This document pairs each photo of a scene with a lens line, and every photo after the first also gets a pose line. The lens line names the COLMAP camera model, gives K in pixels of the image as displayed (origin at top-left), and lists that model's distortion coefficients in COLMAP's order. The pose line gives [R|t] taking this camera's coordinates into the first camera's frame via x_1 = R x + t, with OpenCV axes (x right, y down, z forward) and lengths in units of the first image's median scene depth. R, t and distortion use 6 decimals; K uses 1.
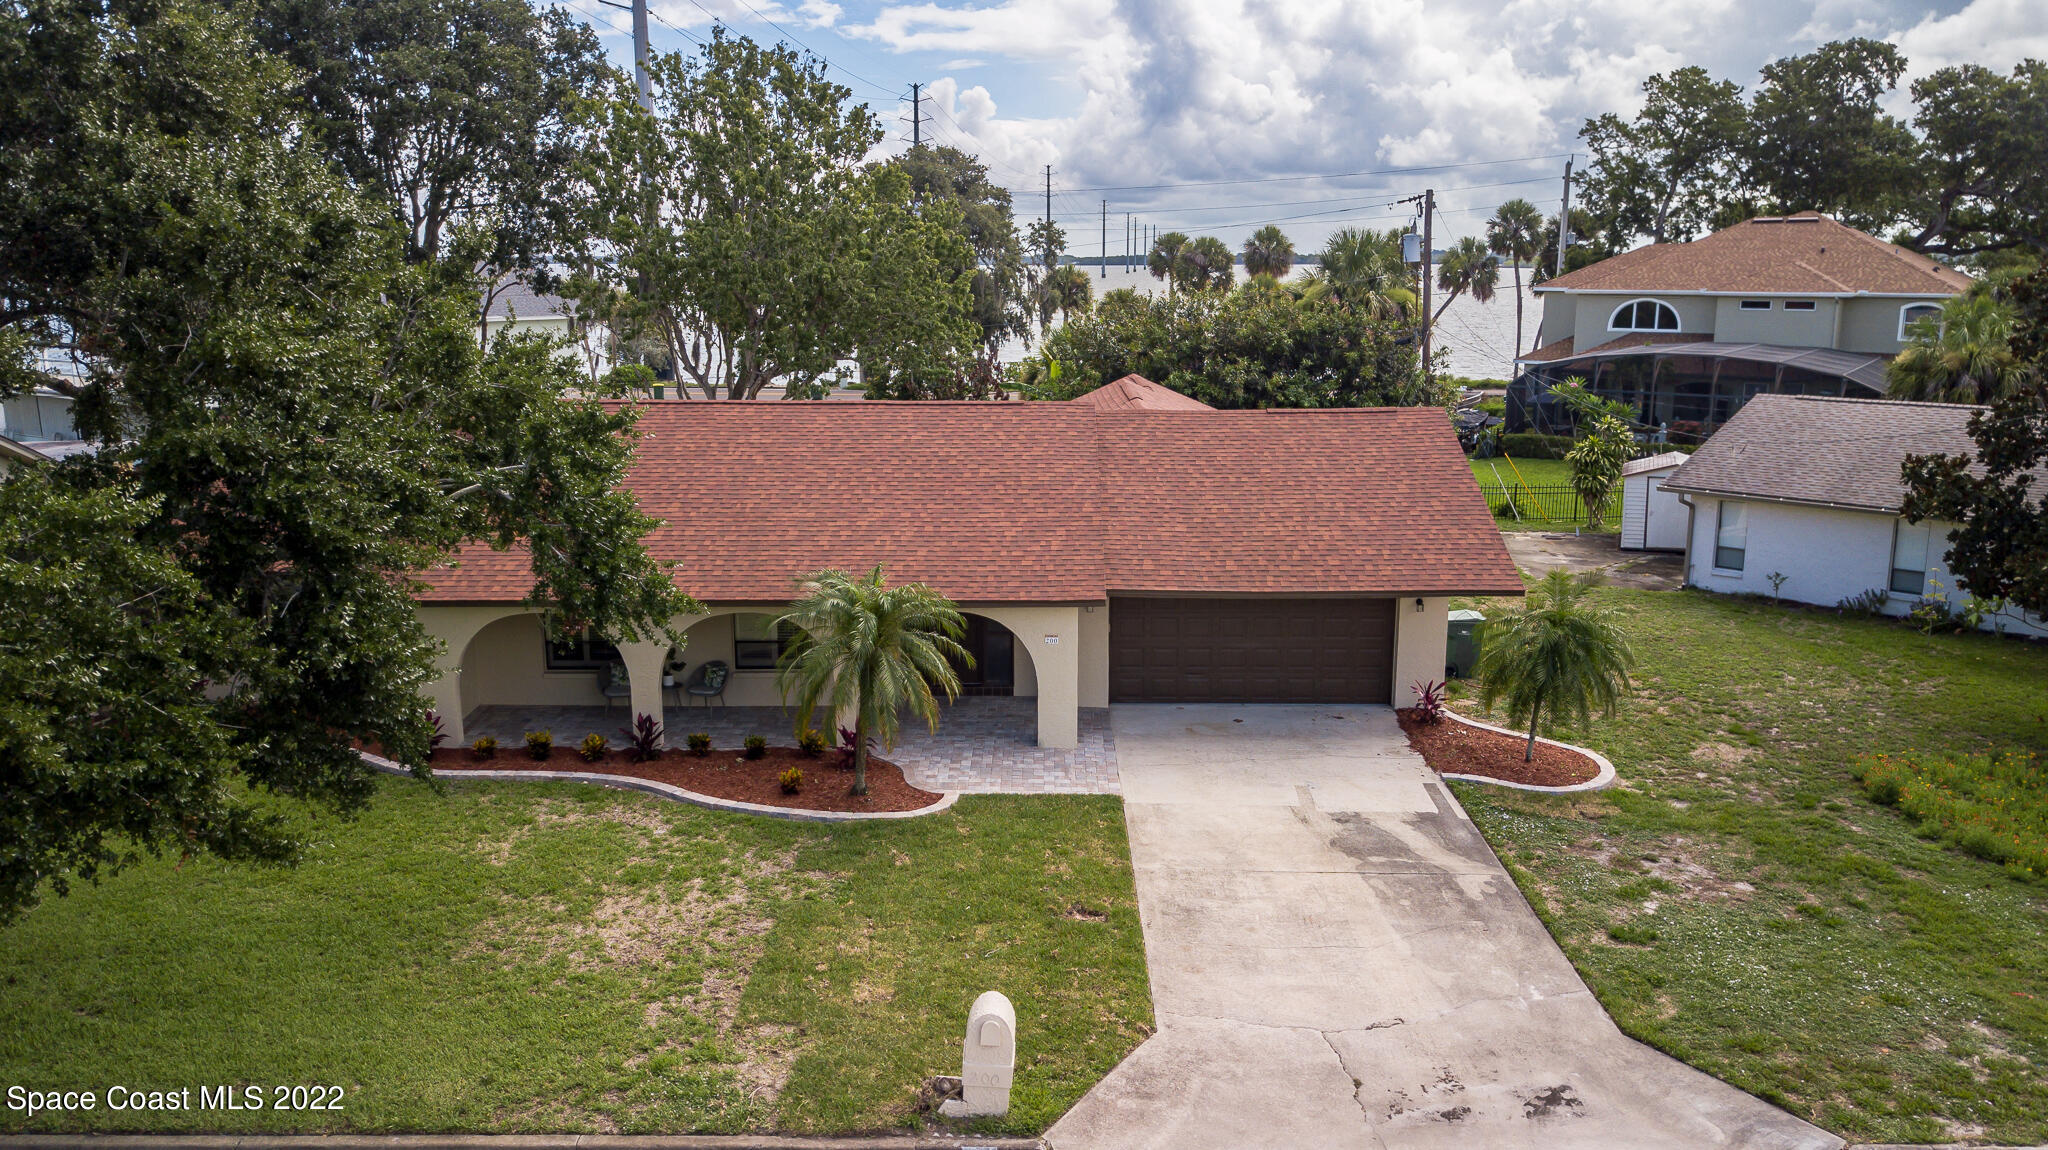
lens RADIAL K [[1575.6, 0, 1029.1], [0, 1575.6, 576.3], [0, 0, 1]] dist [0.011428, -0.024776]
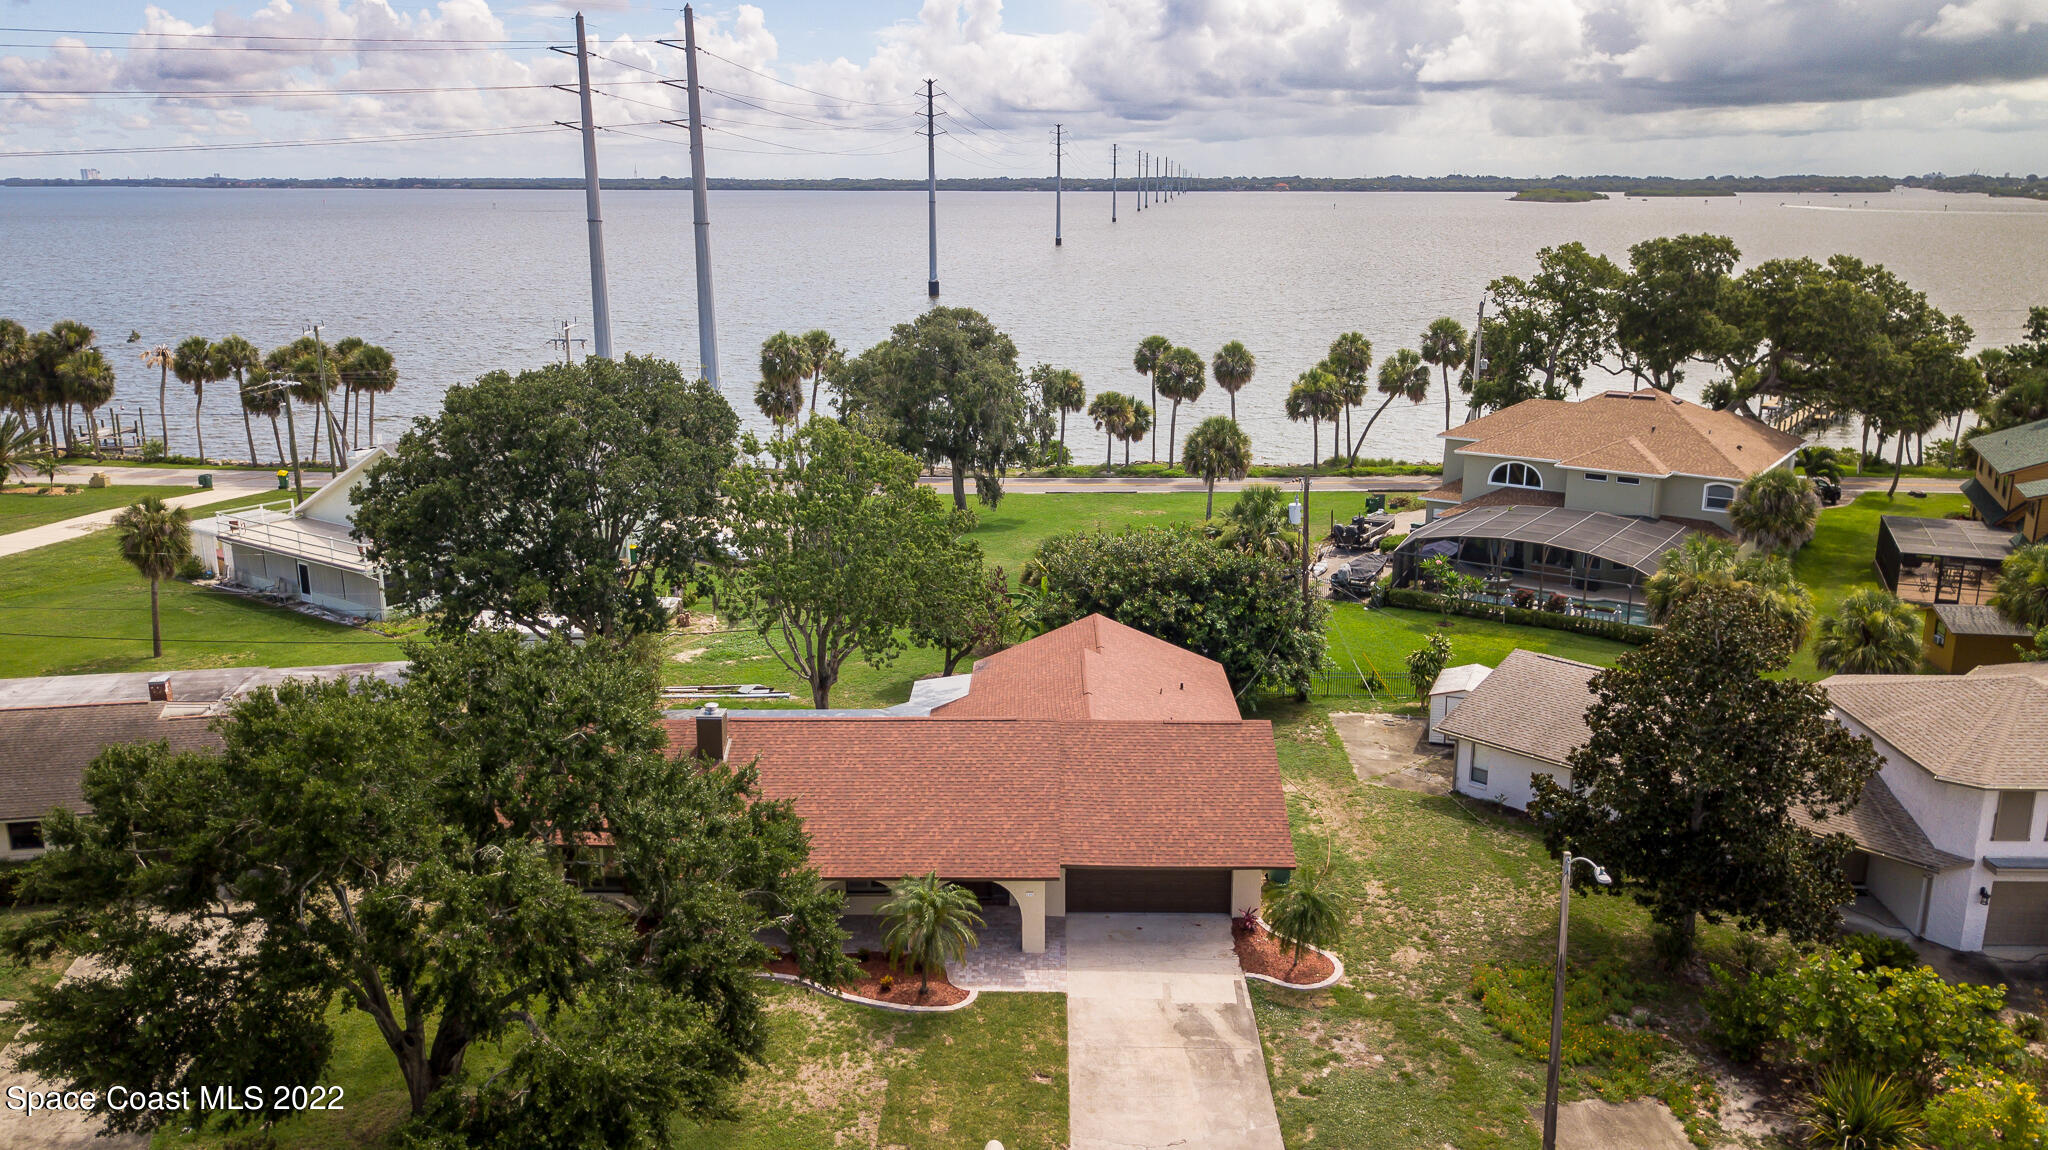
lens RADIAL K [[1575.6, 0, 1029.7], [0, 1575.6, 568.6], [0, 0, 1]] dist [0.011428, -0.024776]
pose [[0.999978, 0.000824, -0.006648, 0.025720], [-0.000556, 0.999190, 0.040248, -0.400105], [0.006676, -0.040244, 0.999168, -0.766240]]
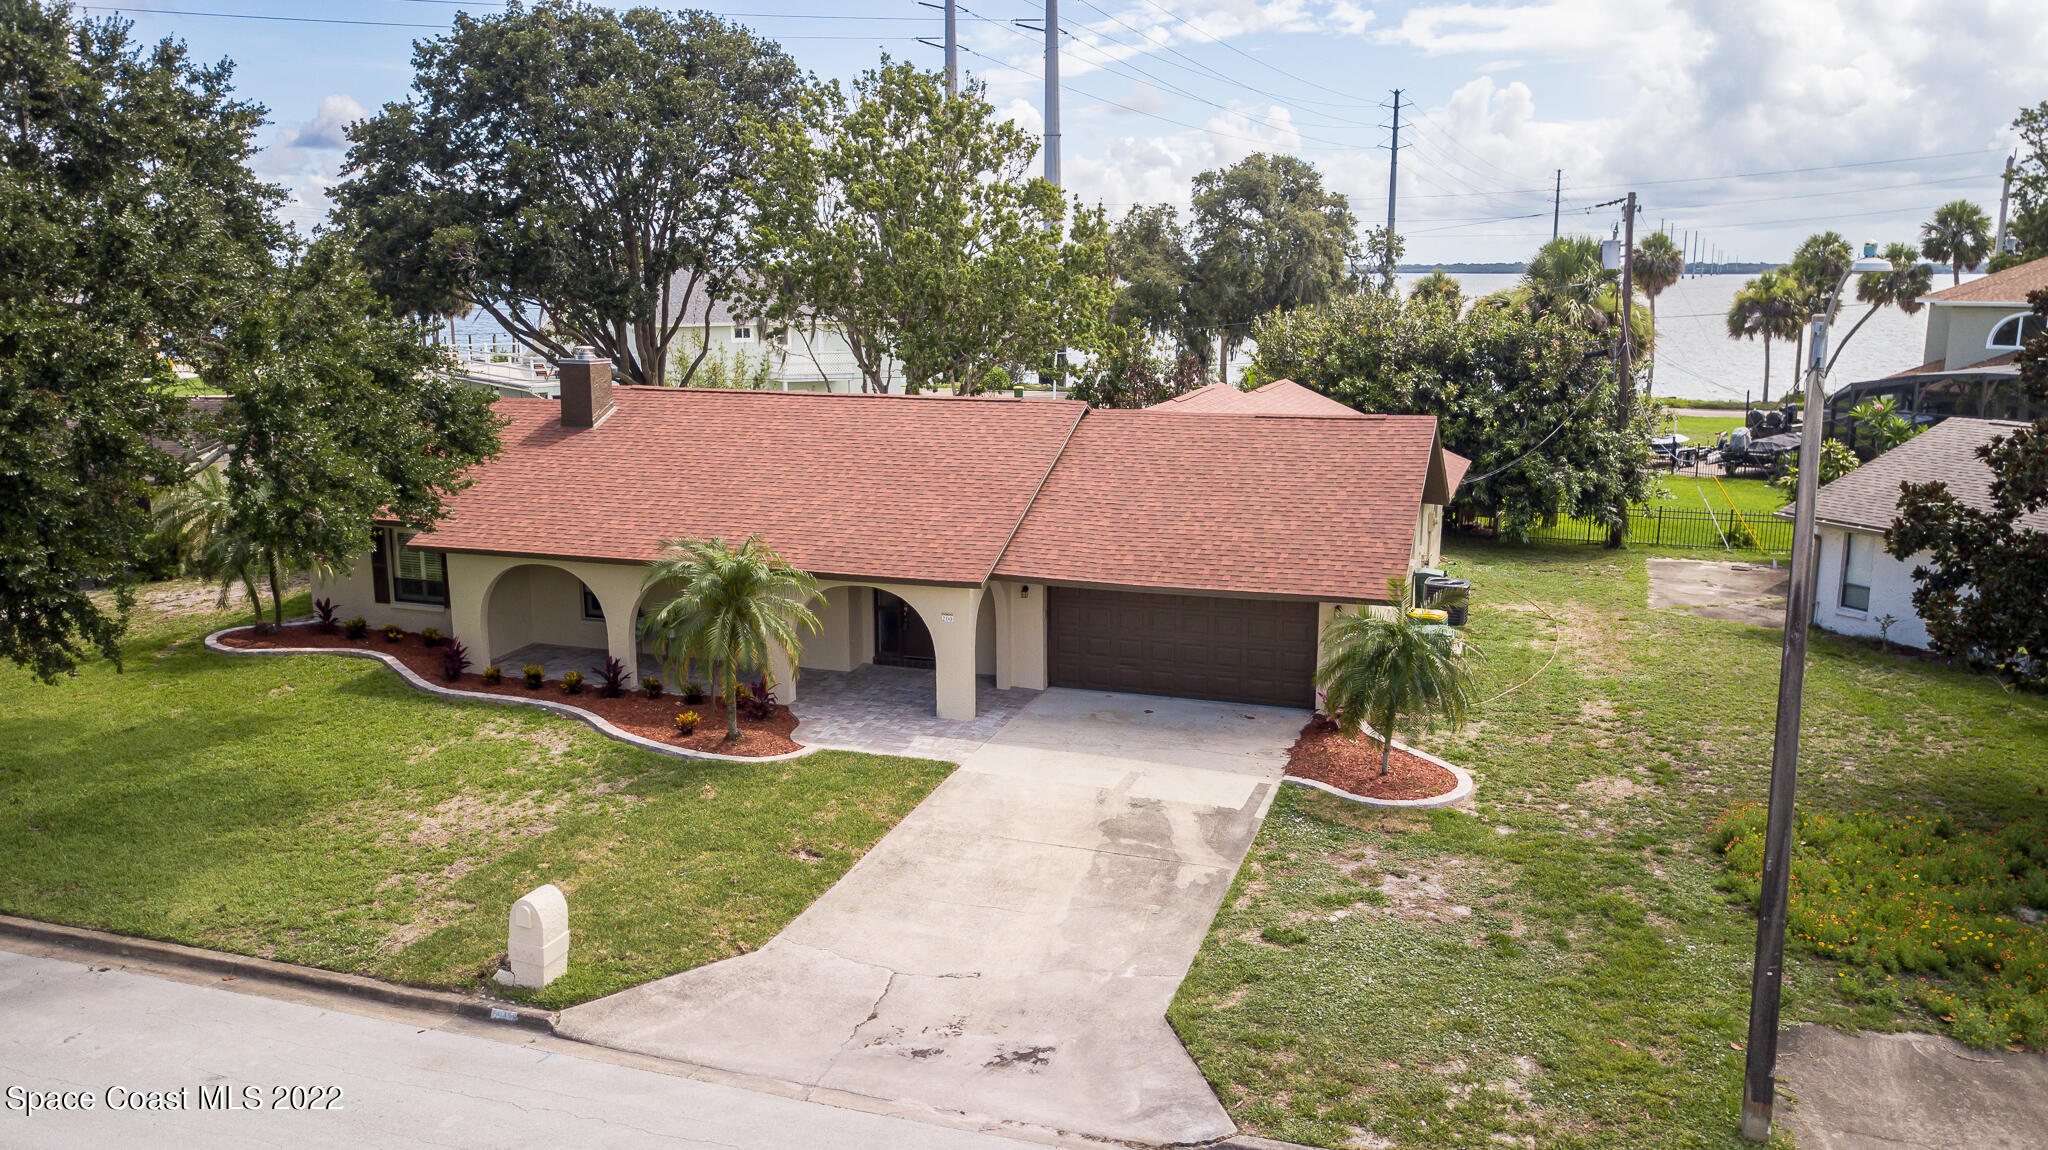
lens RADIAL K [[1575.6, 0, 1023.2], [0, 1575.6, 573.6], [0, 0, 1]] dist [0.011428, -0.024776]
pose [[0.948808, 0.060894, -0.309928, 0.395472], [-0.062990, 0.998009, 0.003250, 0.003537], [0.309509, 0.016439, 0.950754, -0.006545]]
